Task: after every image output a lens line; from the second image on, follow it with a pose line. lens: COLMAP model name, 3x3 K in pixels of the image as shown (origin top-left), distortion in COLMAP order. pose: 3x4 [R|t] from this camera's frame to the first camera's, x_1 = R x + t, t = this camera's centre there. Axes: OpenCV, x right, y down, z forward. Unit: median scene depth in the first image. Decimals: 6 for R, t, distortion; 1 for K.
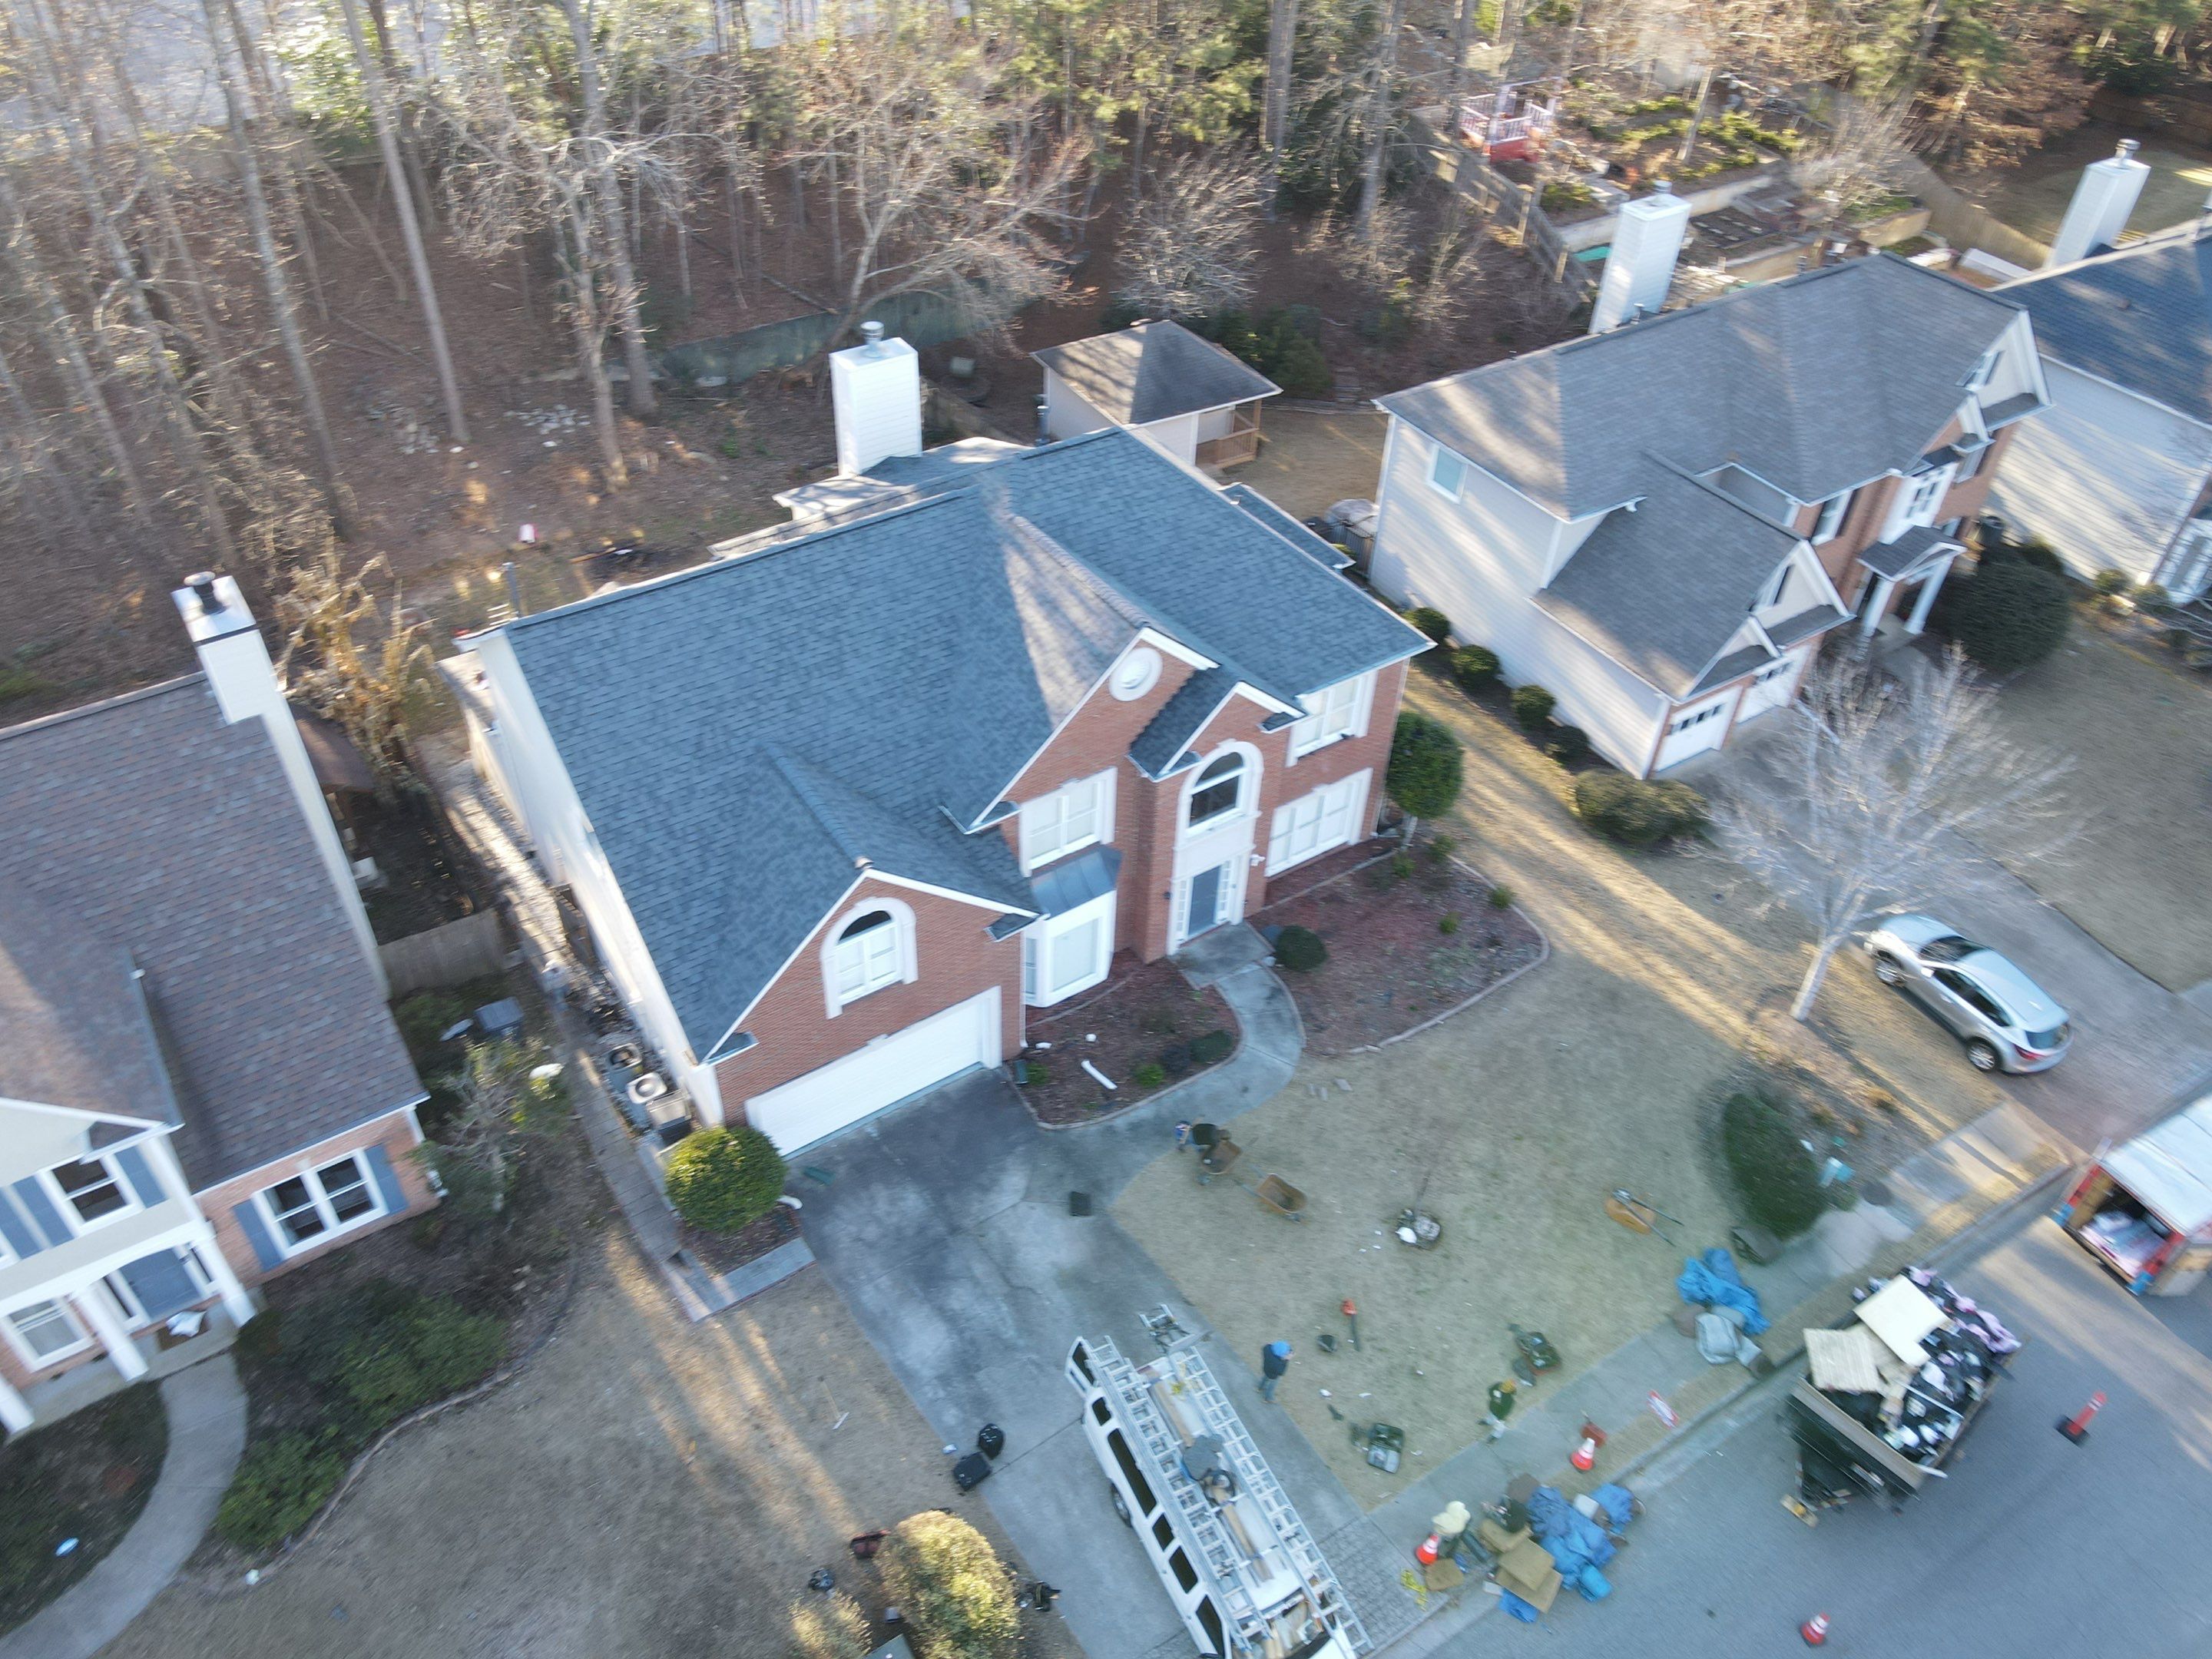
lens RADIAL K [[1612.8, 0, 1111.6], [0, 1612.8, 828.3], [0, 0, 1]] dist [0.015877, 0.006426]
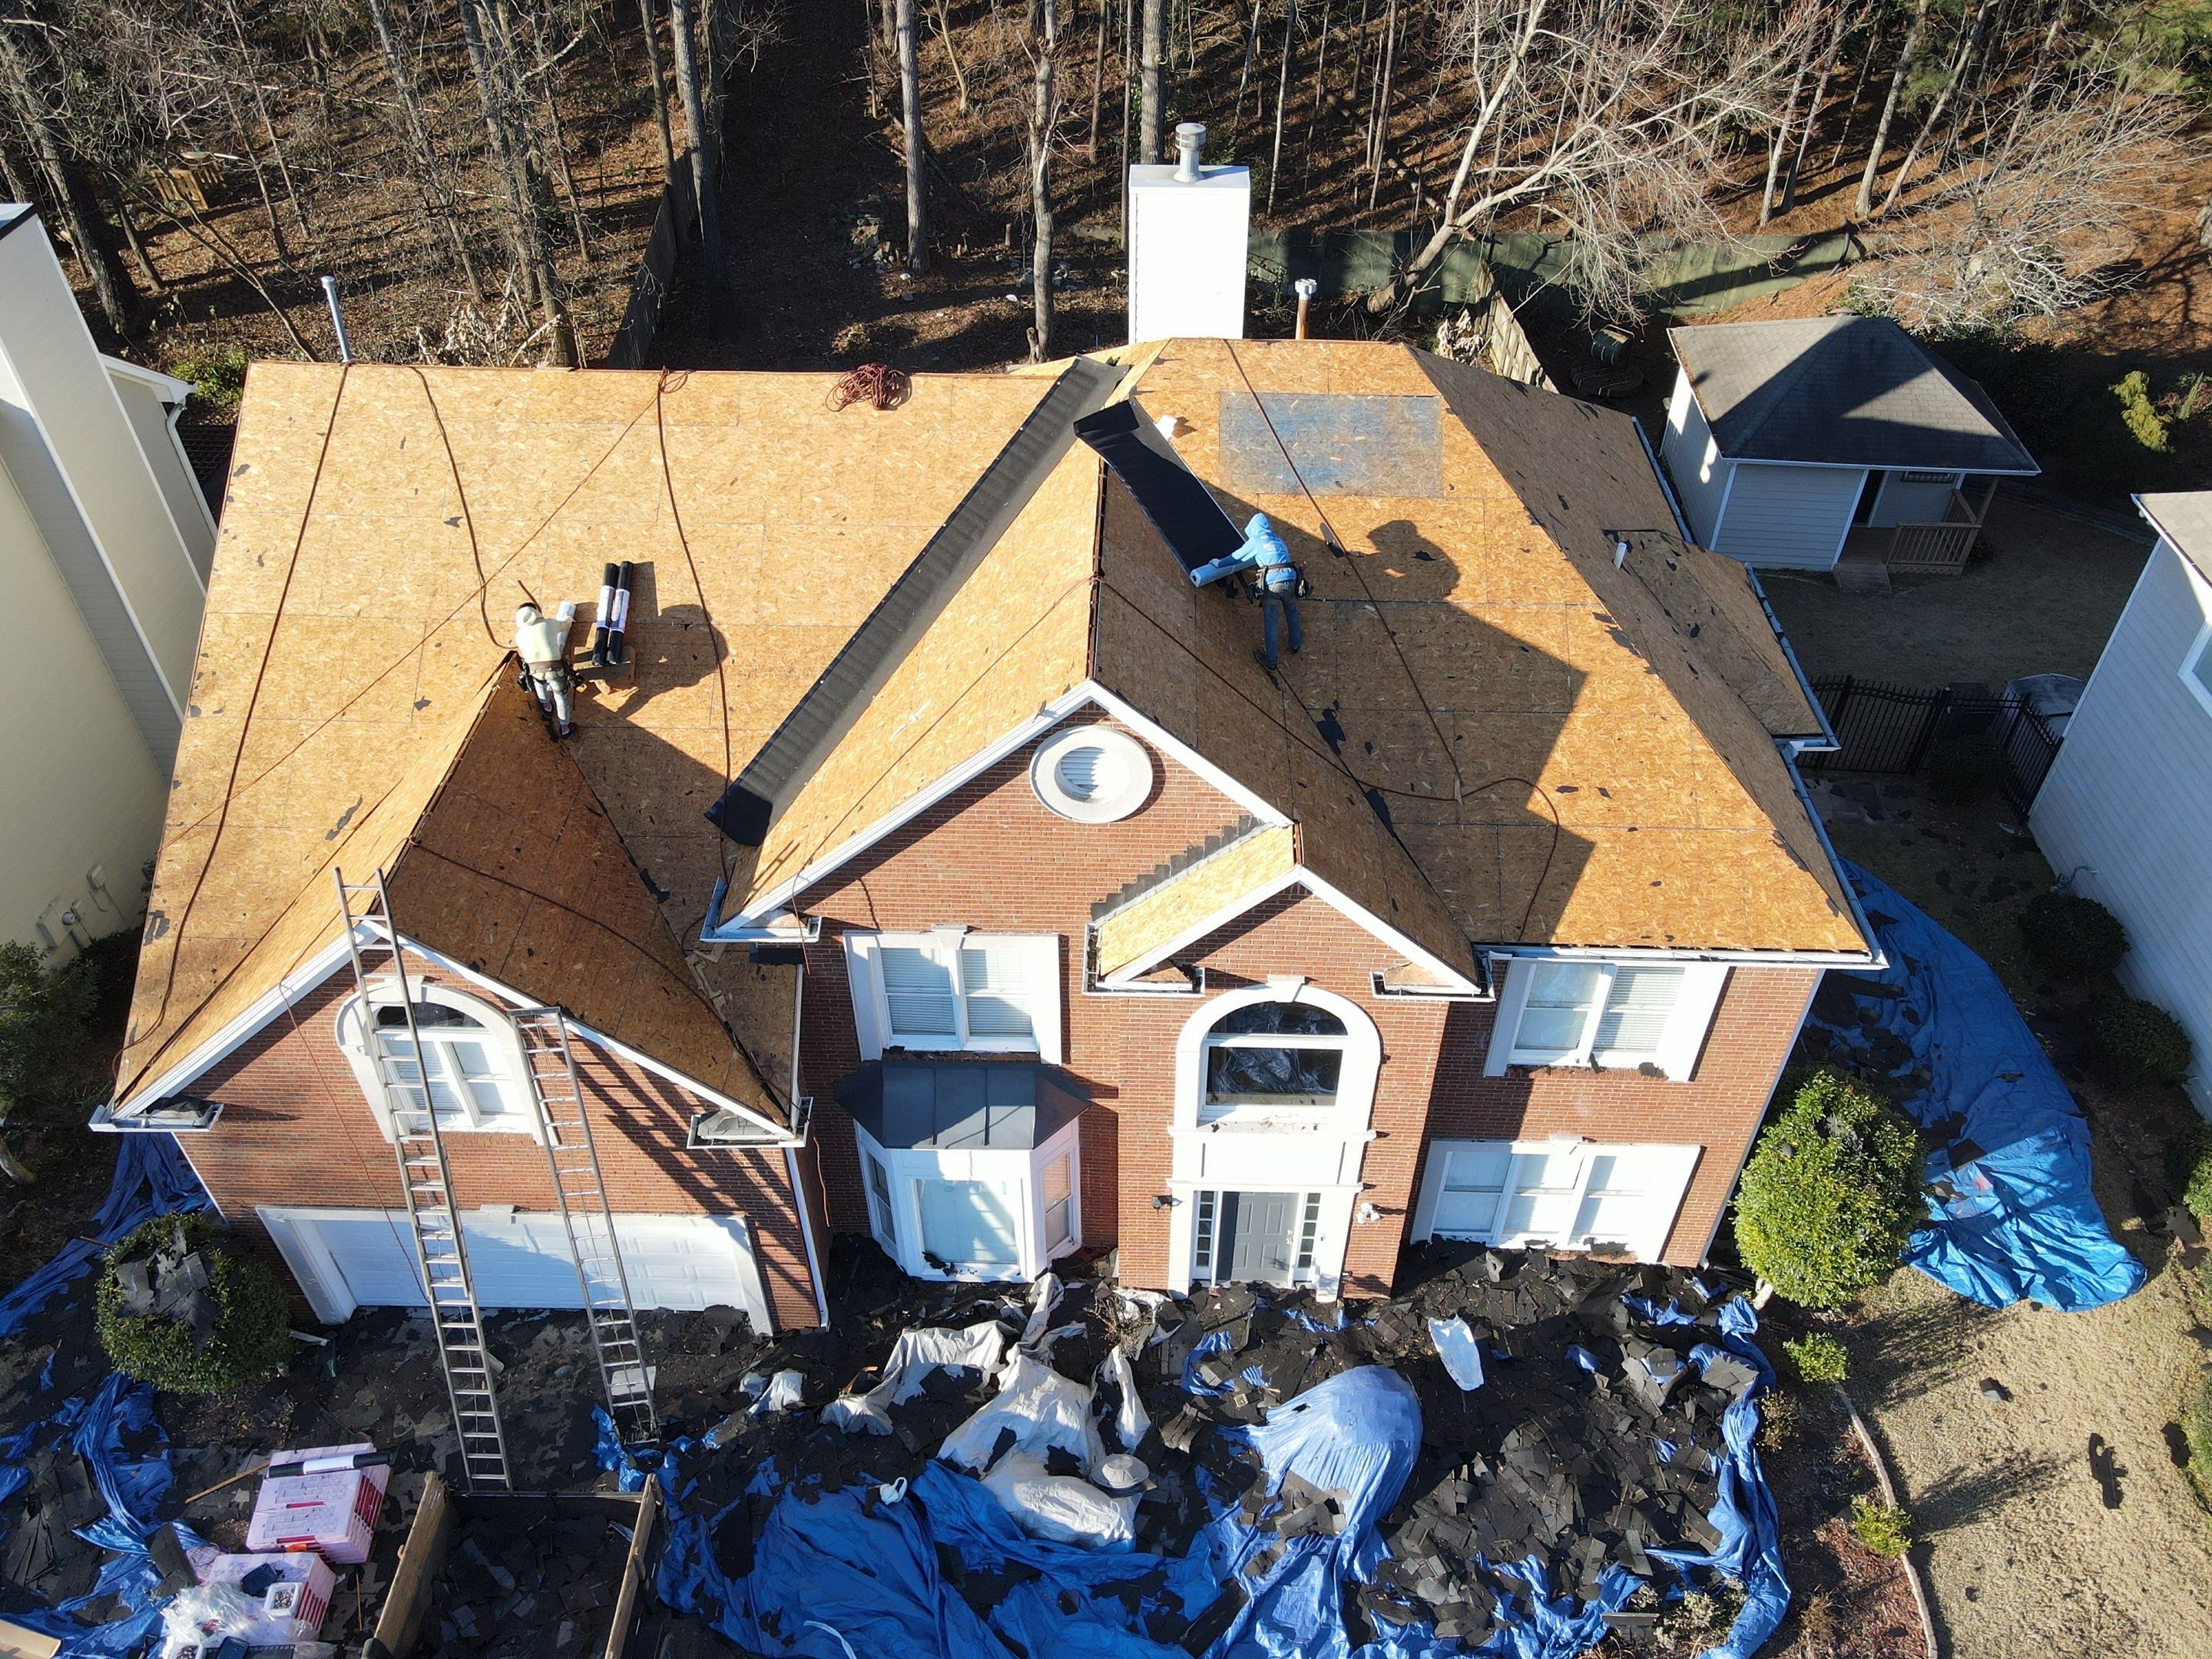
lens RADIAL K [[1612.8, 0, 1109.5], [0, 1612.8, 822.8], [0, 0, 1]] dist [0.015877, 0.006426]
pose [[0.811564, 0.357310, -0.462270, 0.229454], [-0.366798, 0.927439, 0.072909, -0.109498], [0.454779, 0.110390, 0.883737, 0.521107]]
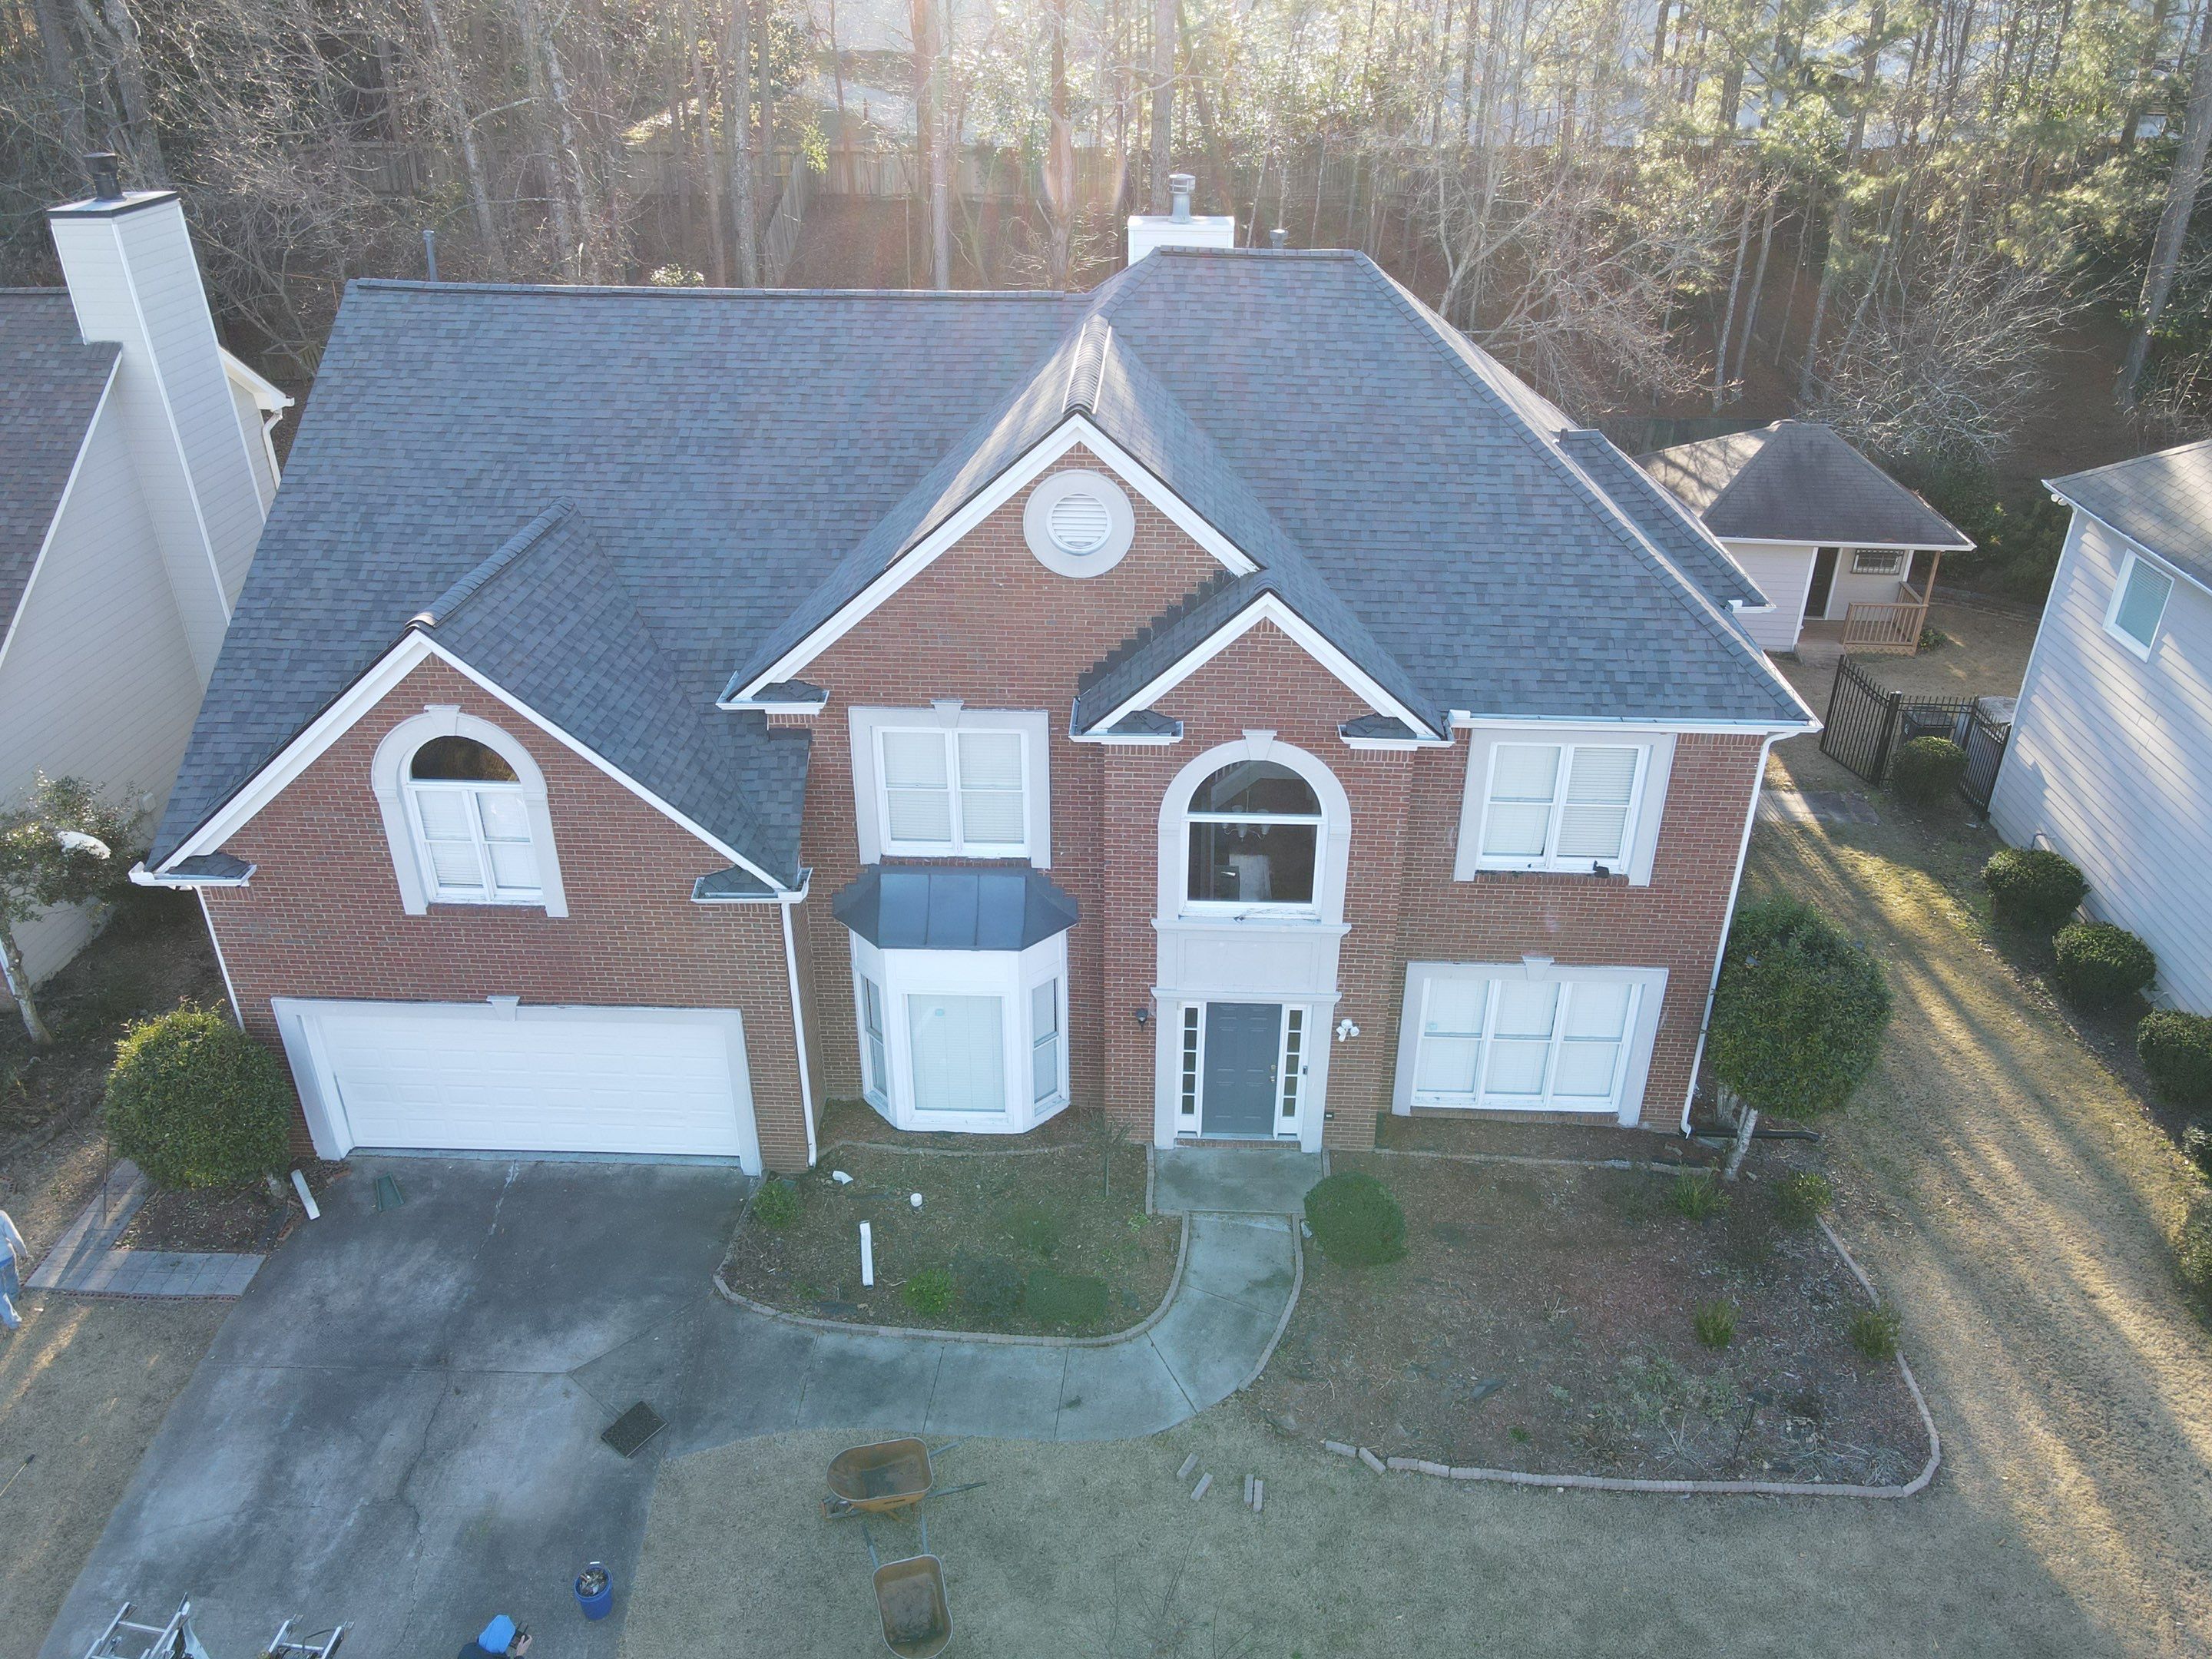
lens RADIAL K [[1612.8, 0, 1111.9], [0, 1612.8, 823.9], [0, 0, 1]] dist [0.015877, 0.006426]
pose [[0.803855, 0.256111, -0.536865, 0.311200], [-0.375391, 0.918550, -0.123883, 0.054879], [0.461410, 0.301118, 0.834523, 0.532021]]
